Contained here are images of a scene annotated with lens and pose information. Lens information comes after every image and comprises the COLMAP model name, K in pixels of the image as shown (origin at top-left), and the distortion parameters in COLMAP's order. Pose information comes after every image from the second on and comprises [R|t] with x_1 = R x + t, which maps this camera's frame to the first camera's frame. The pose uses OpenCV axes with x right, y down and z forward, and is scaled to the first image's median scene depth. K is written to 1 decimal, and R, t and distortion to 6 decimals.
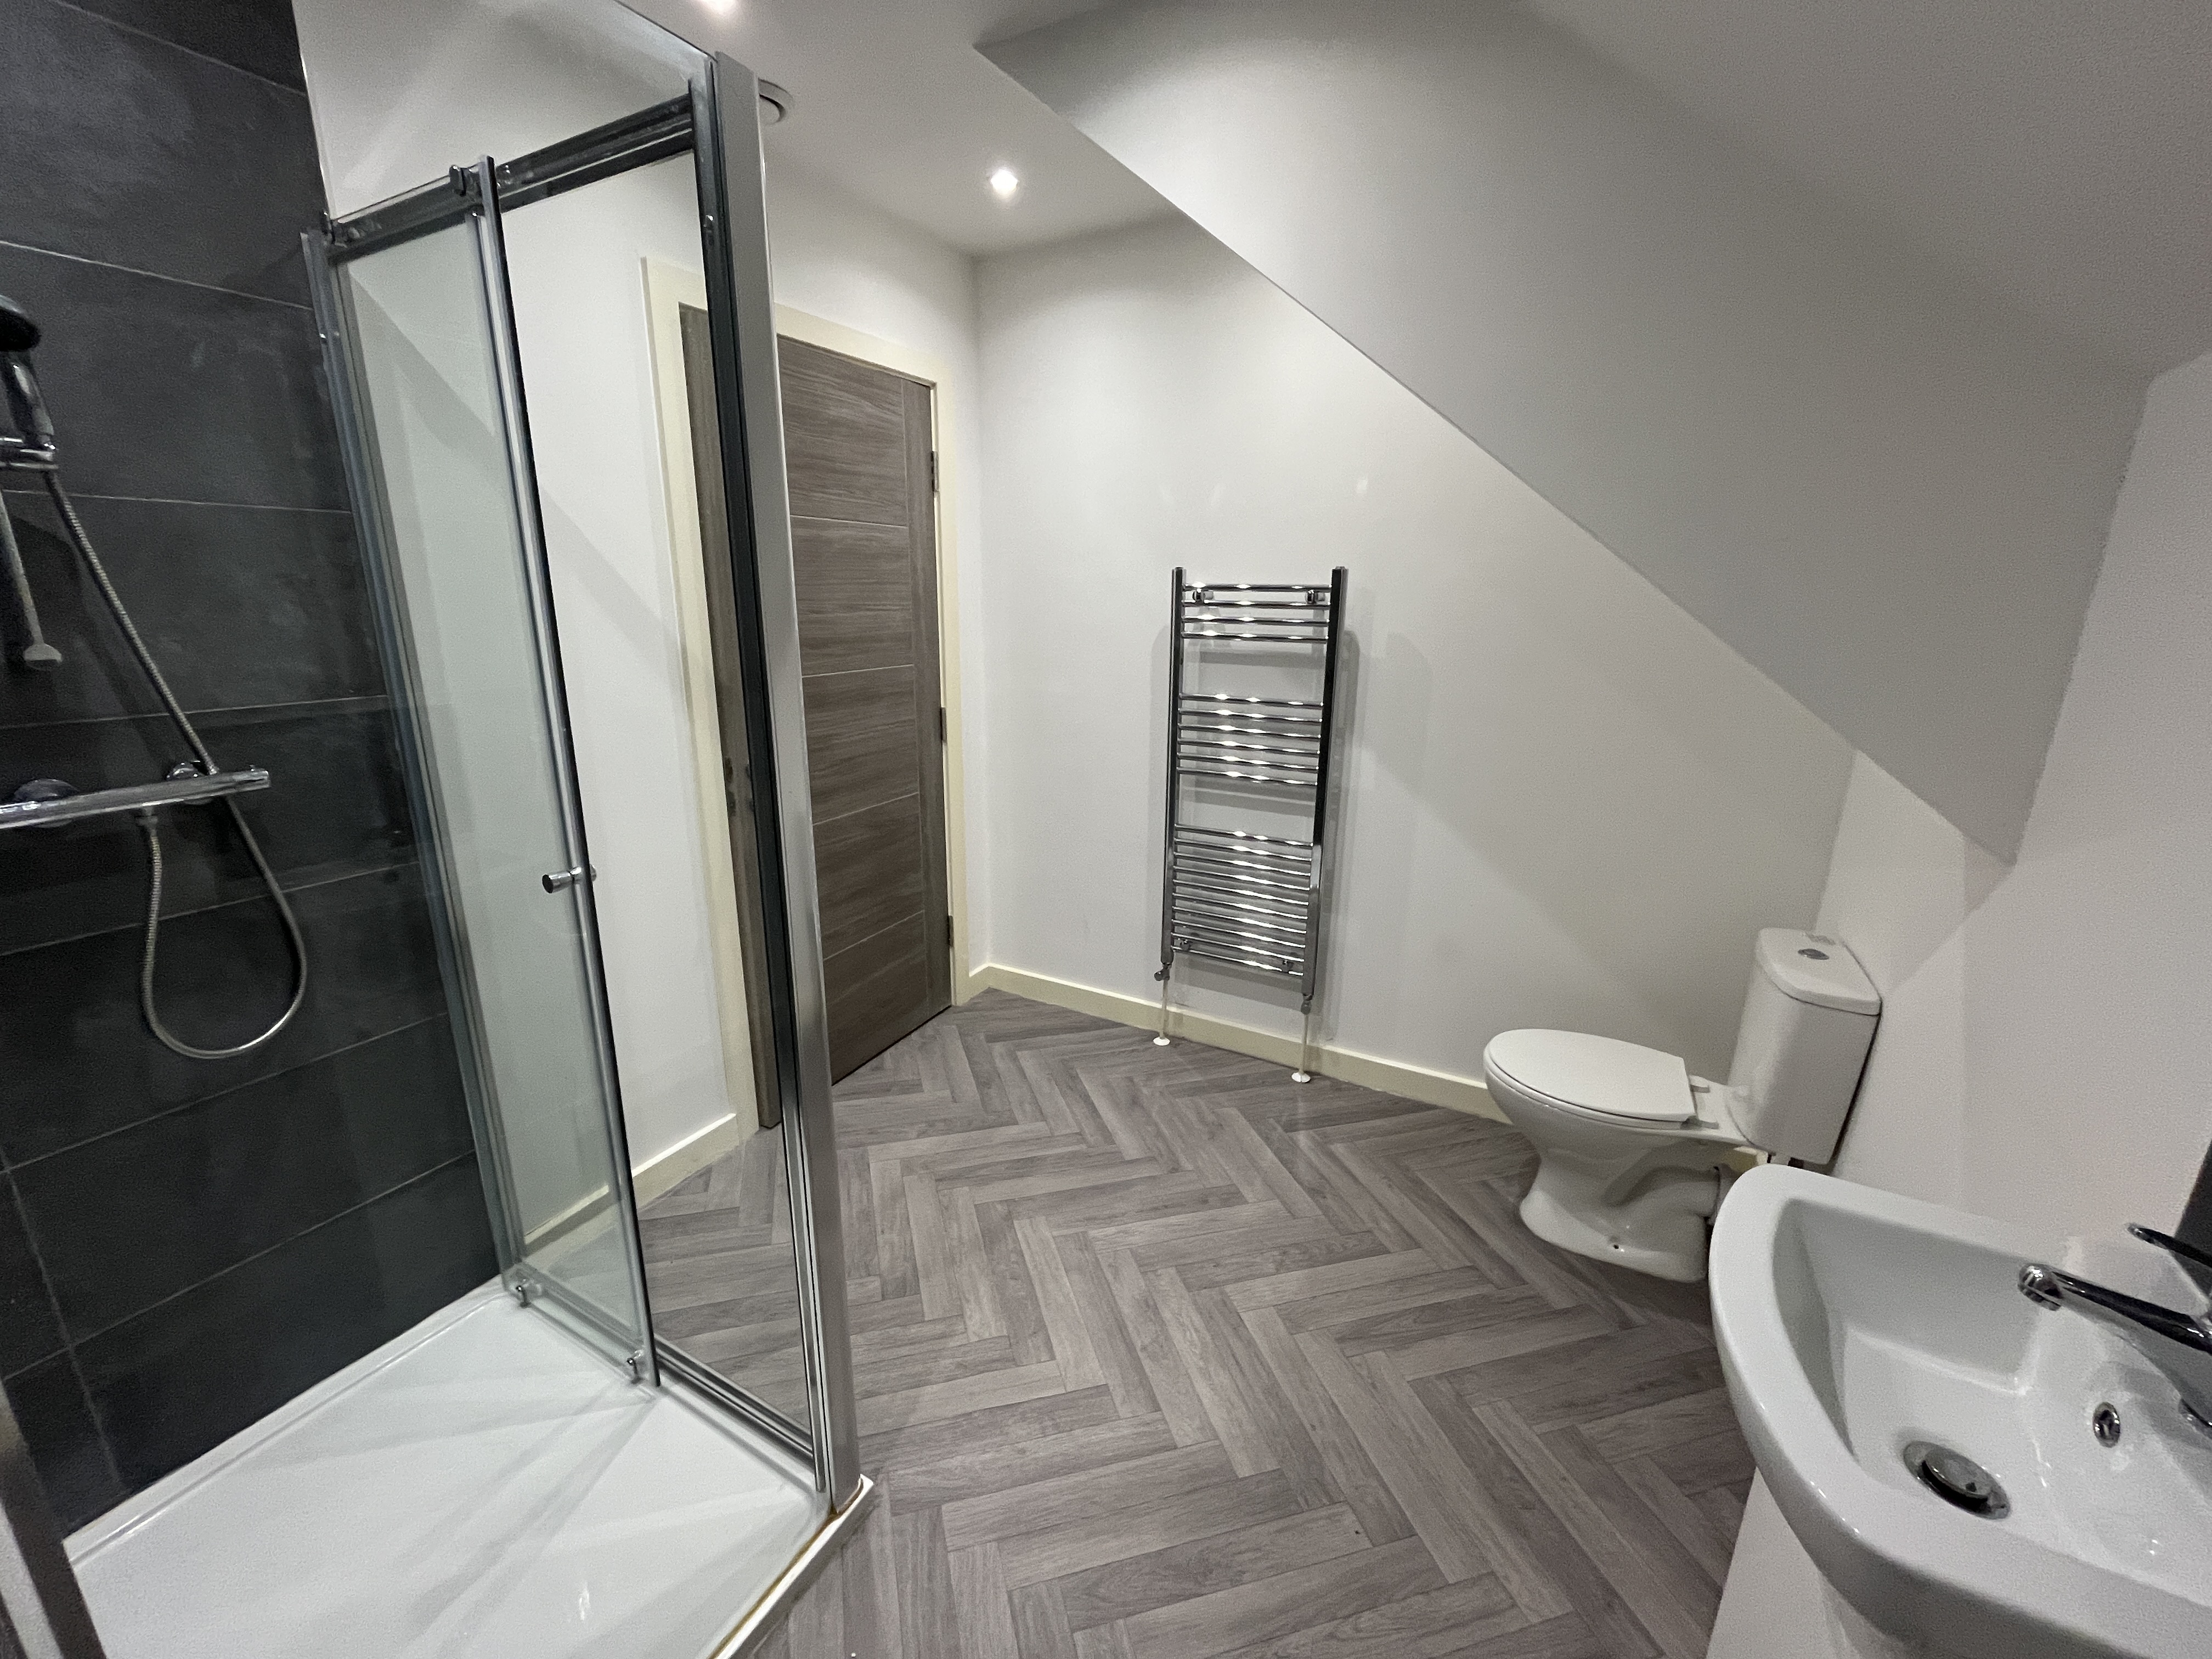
lens RADIAL K [[896.8, 0, 1098.7], [0, 896.8, 828.7], [0, 0, 1]] dist [0.001099, -0.000261]
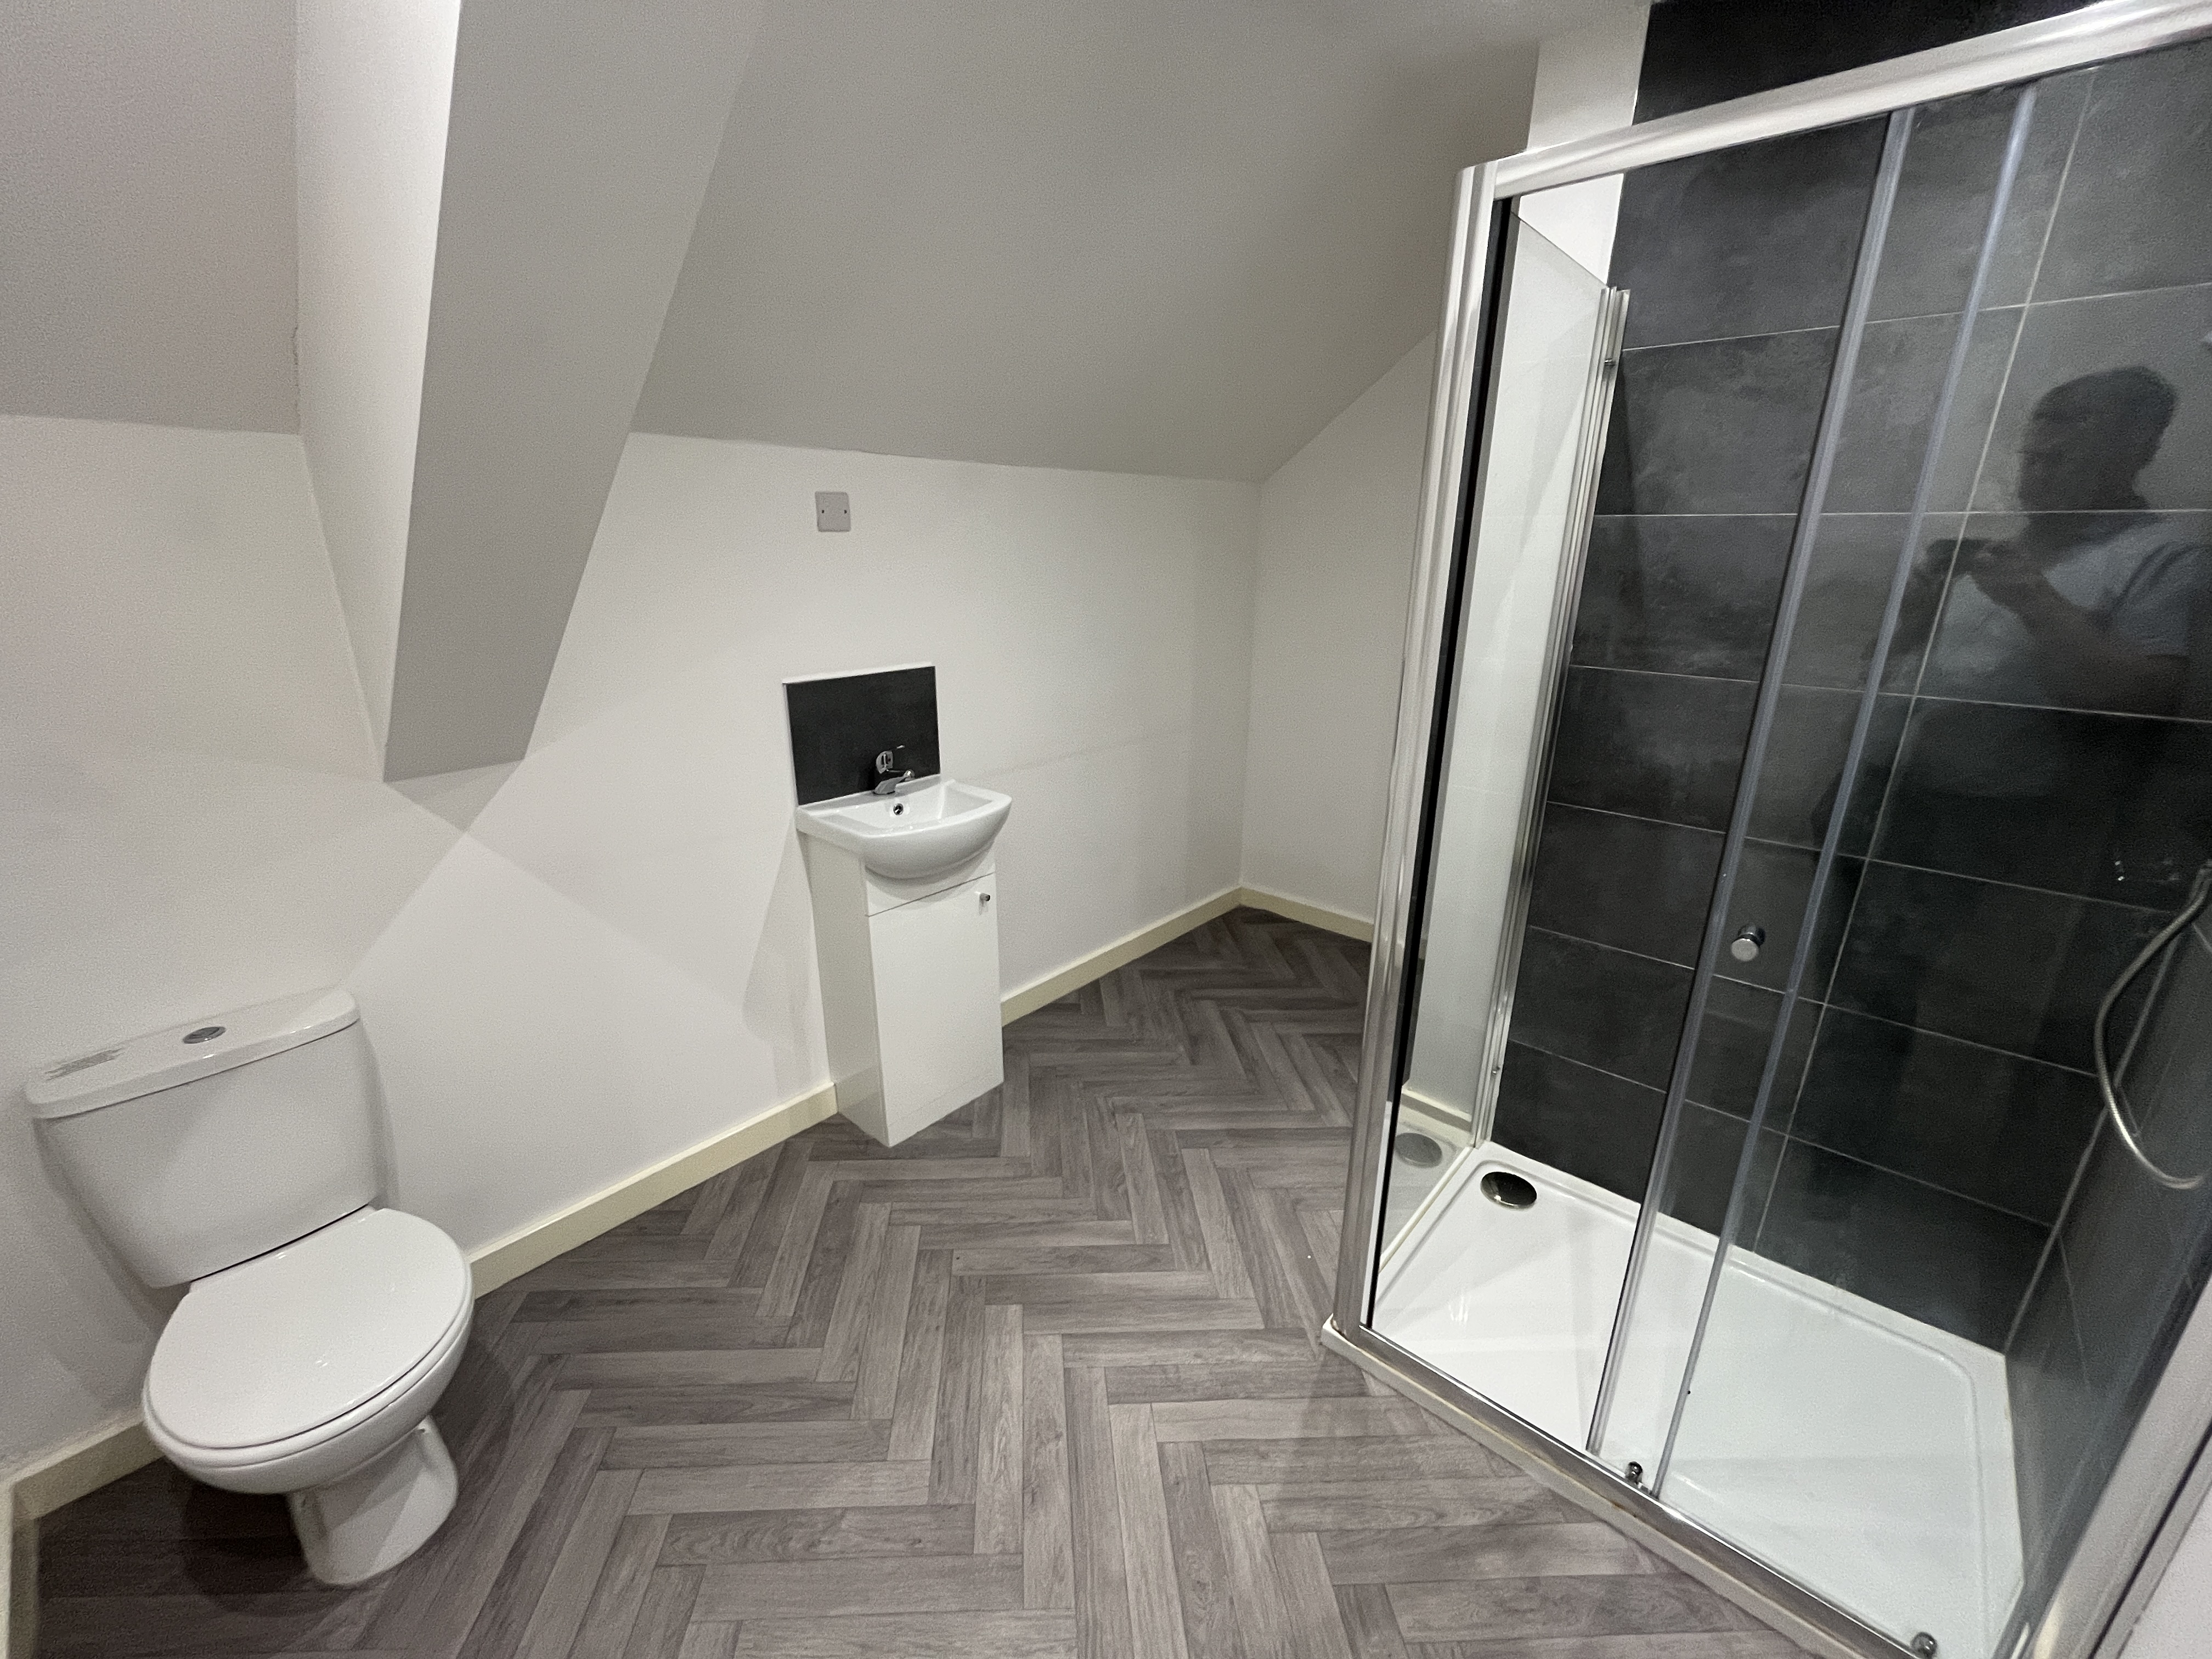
lens RADIAL K [[896.8, 0, 1098.7], [0, 896.8, 828.7], [0, 0, 1]] dist [0.001099, -0.000261]
pose [[-0.976096, -0.078714, 0.202585, -0.126386], [0.043511, 0.842470, 0.536983, -0.421613], [-0.212940, 0.532962, -0.818907, 1.442567]]
